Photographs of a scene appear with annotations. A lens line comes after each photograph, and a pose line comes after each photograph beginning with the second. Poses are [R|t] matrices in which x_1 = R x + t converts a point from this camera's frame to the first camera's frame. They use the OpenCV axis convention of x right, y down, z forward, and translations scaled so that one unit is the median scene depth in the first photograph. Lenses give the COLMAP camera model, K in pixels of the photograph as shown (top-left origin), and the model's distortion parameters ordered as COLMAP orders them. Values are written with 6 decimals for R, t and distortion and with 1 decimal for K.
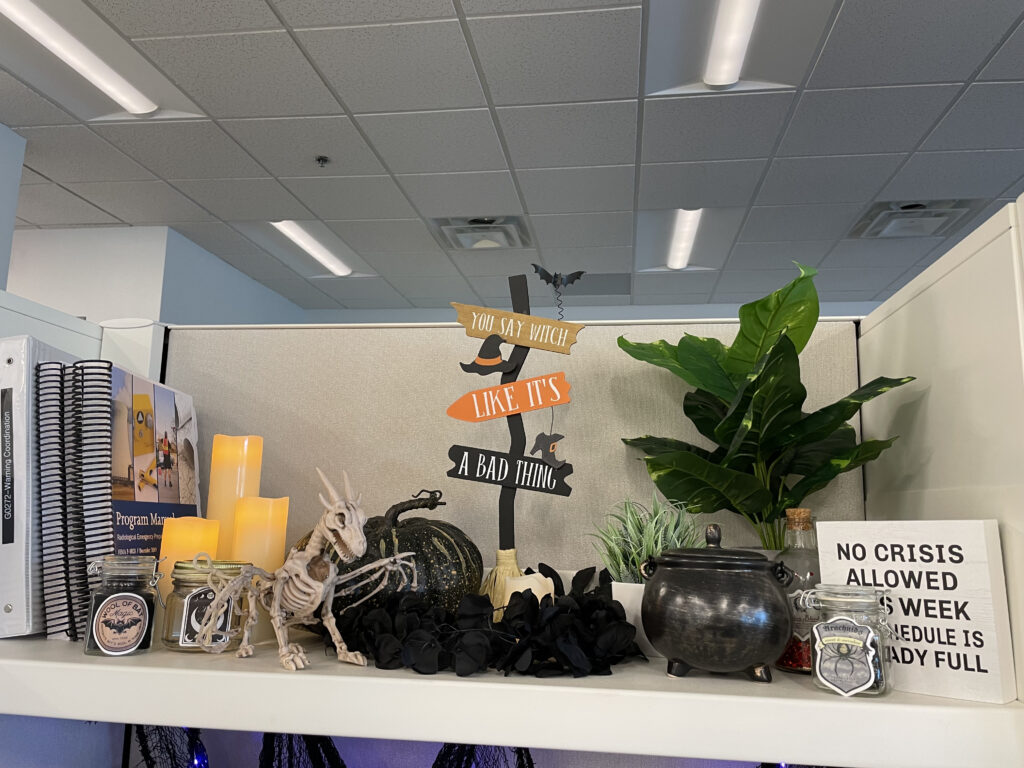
lens RADIAL K [[768.0, 0, 516.2], [0, 768.0, 374.9], [0, 0, 1]] dist [0.059321, -0.002830]
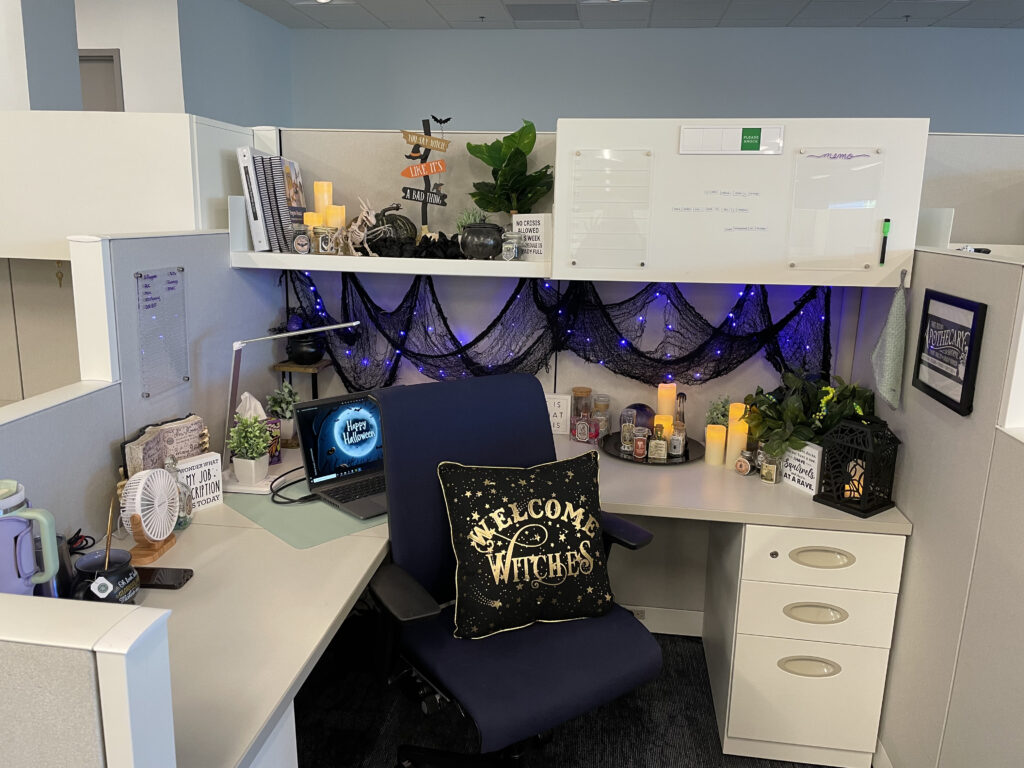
lens RADIAL K [[768.0, 0, 516.2], [0, 768.0, 374.9], [0, 0, 1]] dist [0.059321, -0.002830]
pose [[0.999907, -0.000200, 0.013617, 0.285418], [-0.004881, 0.928198, 0.372056, -0.316659], [-0.012714, -0.372088, 0.928110, -1.831080]]
